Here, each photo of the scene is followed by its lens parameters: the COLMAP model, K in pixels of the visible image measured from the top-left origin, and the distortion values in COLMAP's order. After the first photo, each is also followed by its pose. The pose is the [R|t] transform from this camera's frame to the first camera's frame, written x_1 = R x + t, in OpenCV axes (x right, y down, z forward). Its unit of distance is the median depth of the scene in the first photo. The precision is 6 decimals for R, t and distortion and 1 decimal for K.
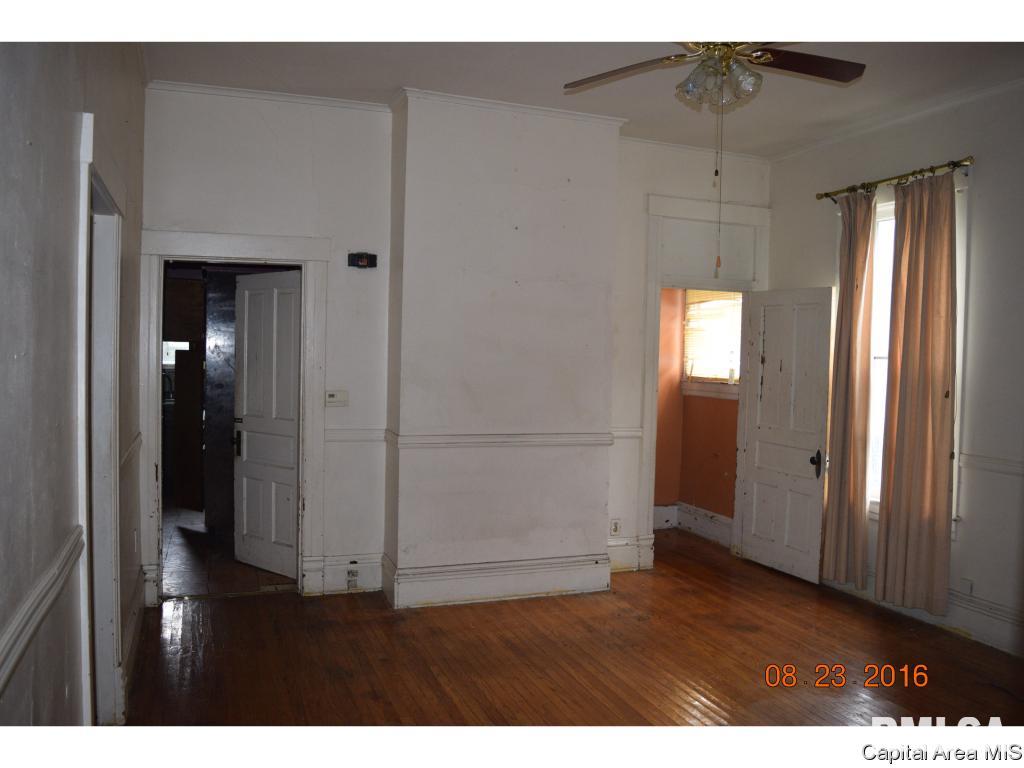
lens RADIAL K [[795.0, 0, 512.0], [0, 795.0, 384.0], [0, 0, 1]] dist [-0.121815, 0.002844]
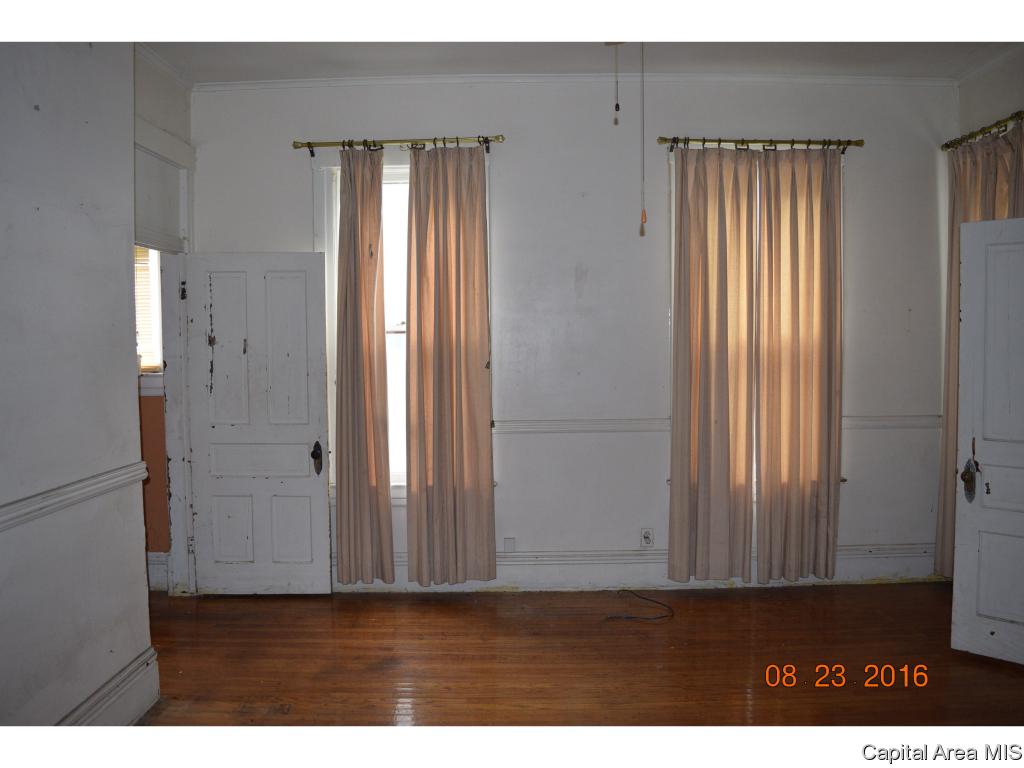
lens RADIAL K [[795.0, 0, 512.0], [0, 795.0, 384.0], [0, 0, 1]] dist [-0.121815, 0.002844]
pose [[0.351875, -0.081423, 0.932499, -0.364491], [0.057382, 0.996212, 0.065334, -0.025169], [-0.934286, 0.030519, 0.355215, 0.524857]]
